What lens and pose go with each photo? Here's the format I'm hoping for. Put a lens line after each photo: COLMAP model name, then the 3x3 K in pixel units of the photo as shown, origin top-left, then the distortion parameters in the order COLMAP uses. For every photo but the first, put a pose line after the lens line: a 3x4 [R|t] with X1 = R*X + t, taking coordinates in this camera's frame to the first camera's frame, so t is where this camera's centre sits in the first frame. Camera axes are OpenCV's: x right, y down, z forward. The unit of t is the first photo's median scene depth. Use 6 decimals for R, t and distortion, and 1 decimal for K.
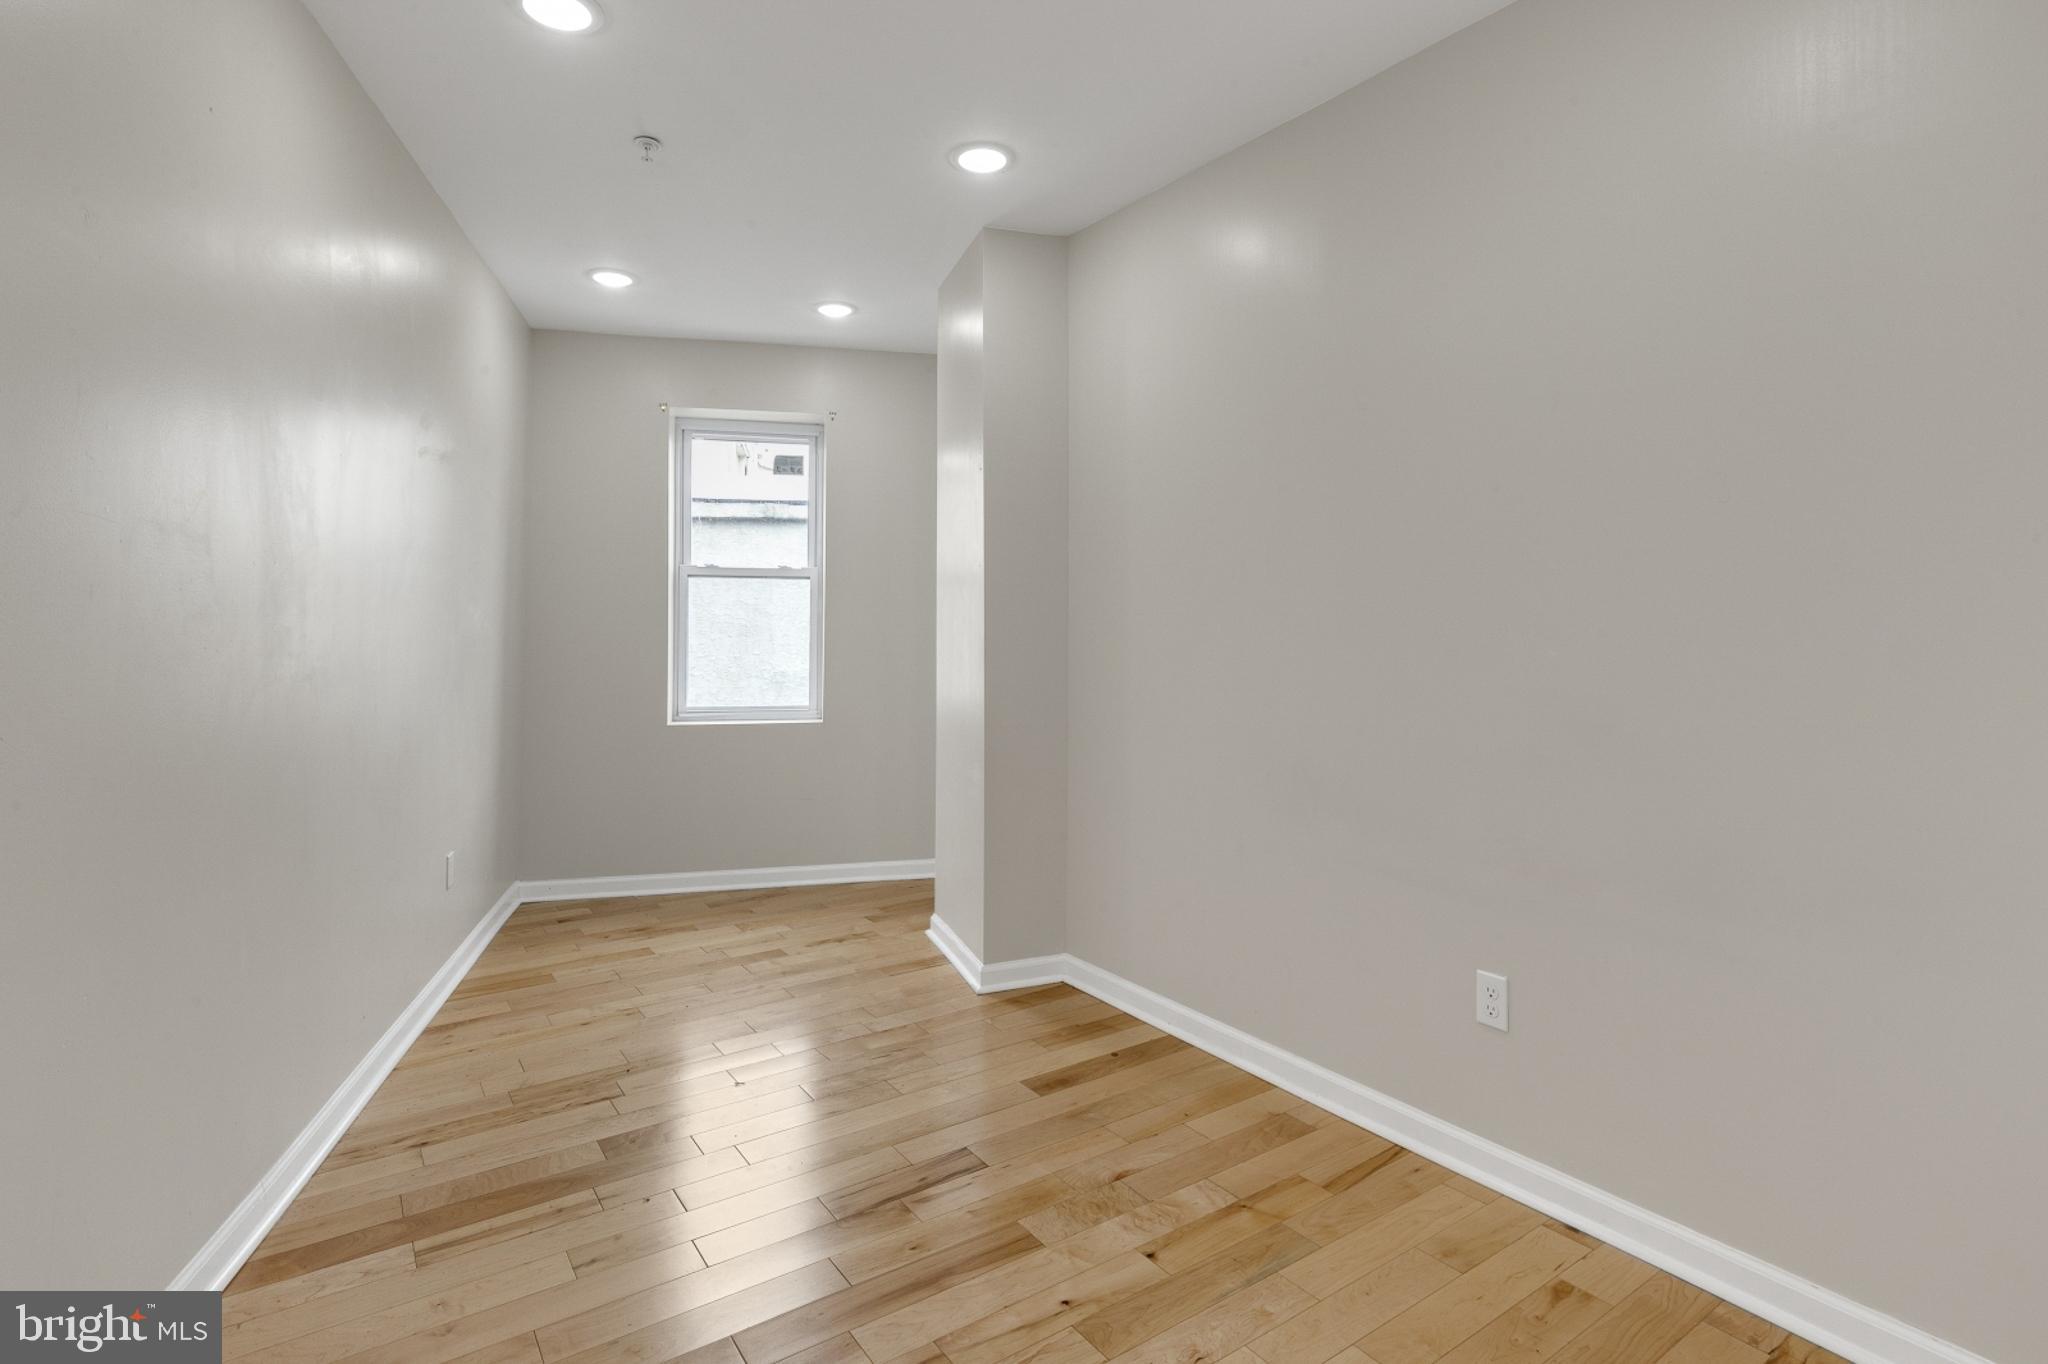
lens RADIAL K [[947.7, 0, 1014.5], [0, 947.7, 640.1], [0, 0, 1]] dist [0.011045, -0.001033]
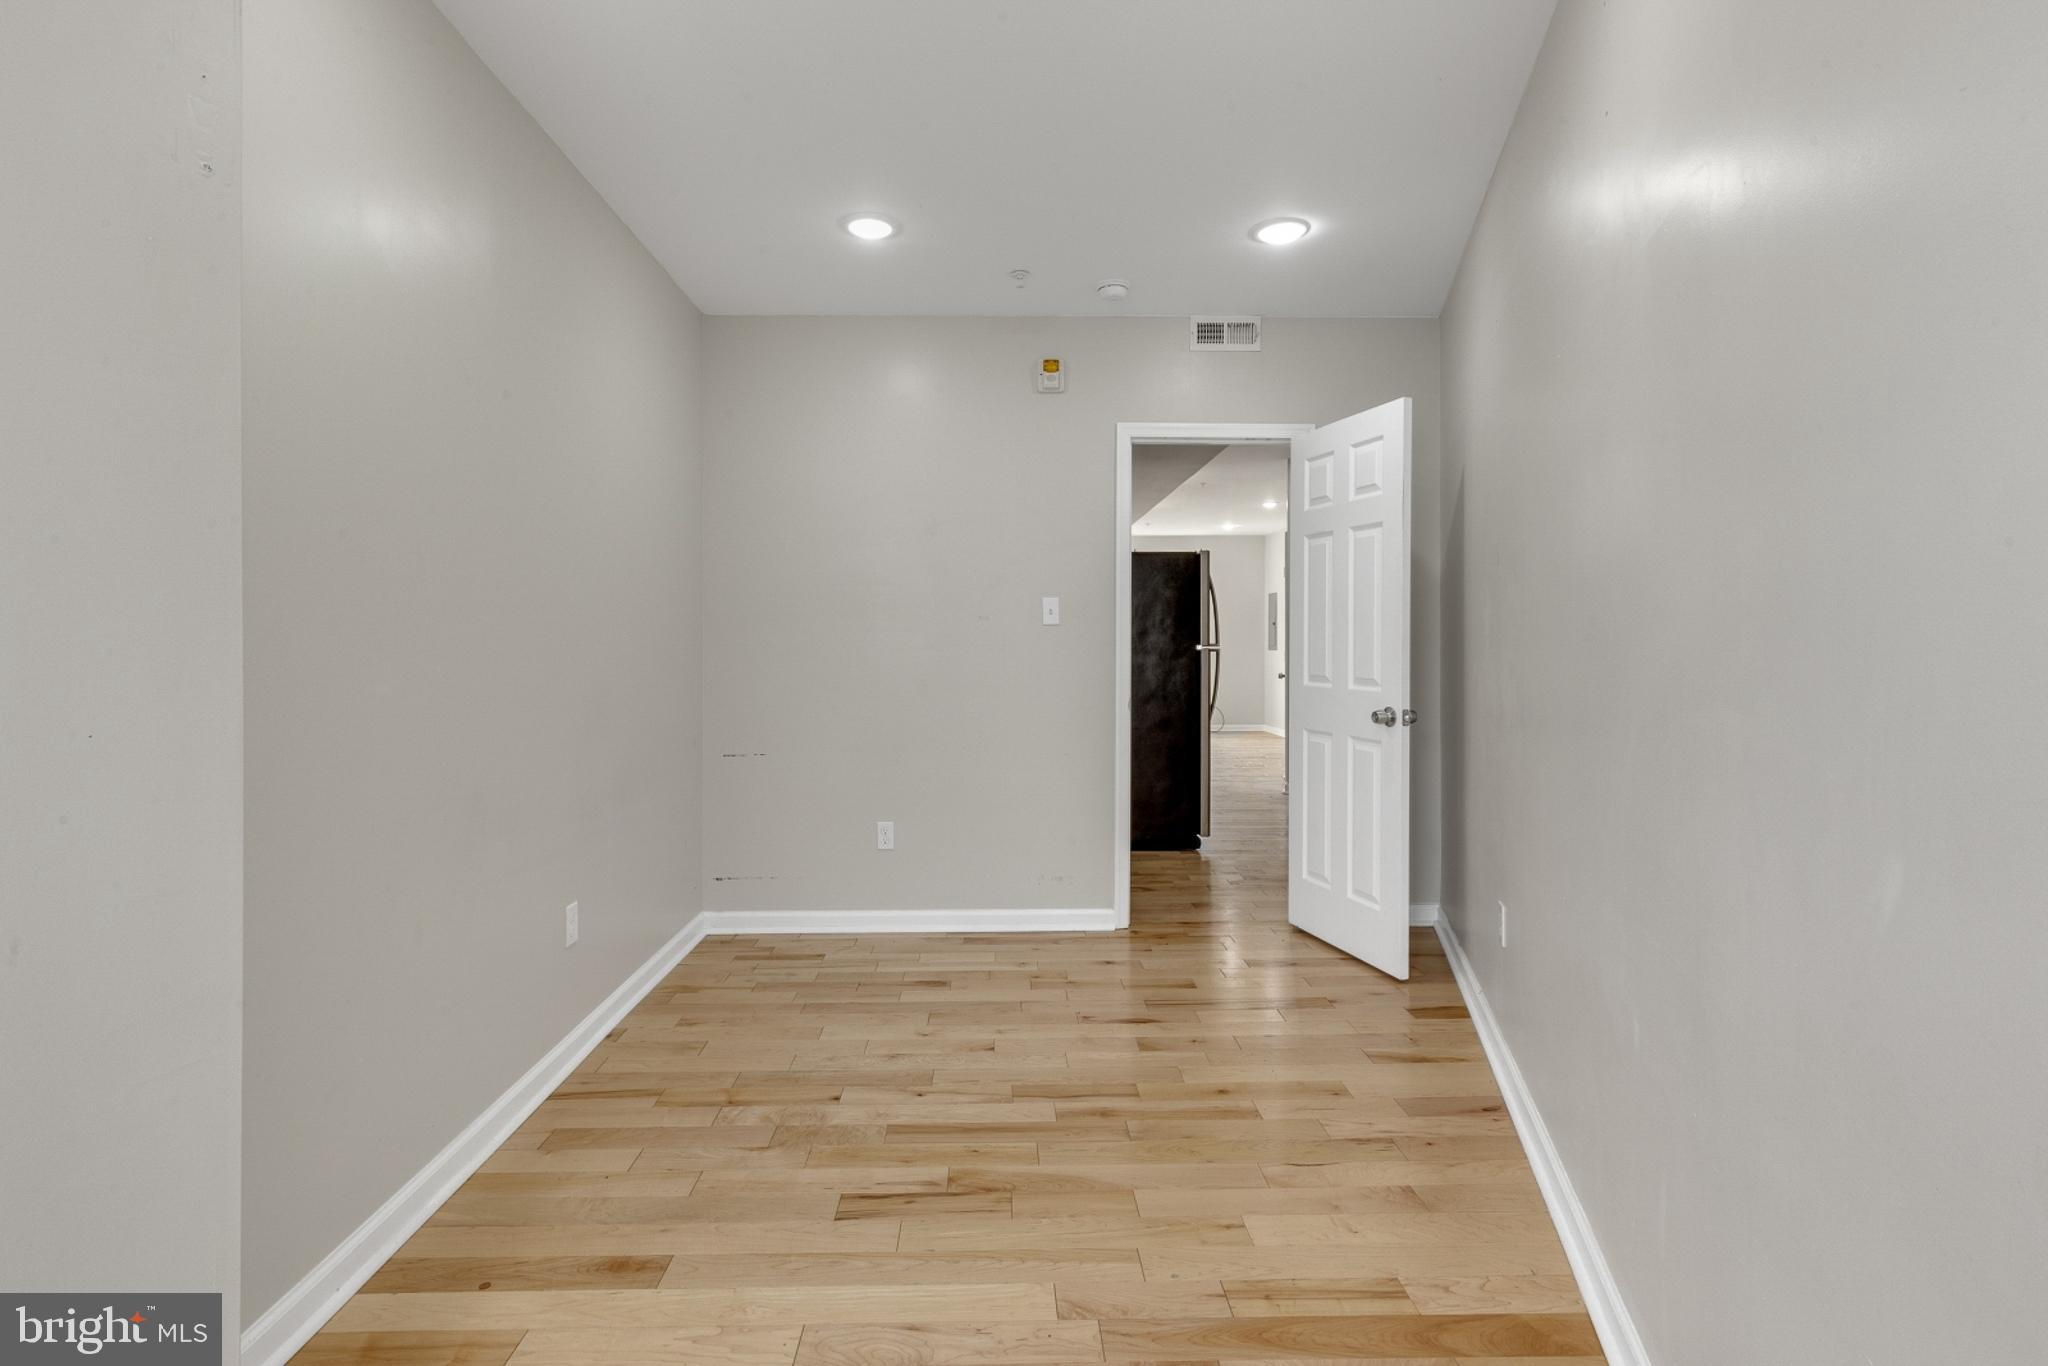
lens RADIAL K [[947.7, 0, 1014.5], [0, 947.7, 641.1], [0, 0, 1]] dist [0.011045, -0.001033]
pose [[-0.823984, 0.001429, 0.566611, -0.760835], [0.003242, 0.999992, 0.002193, -0.002965], [-0.566604, 0.003643, -0.823982, 1.803953]]
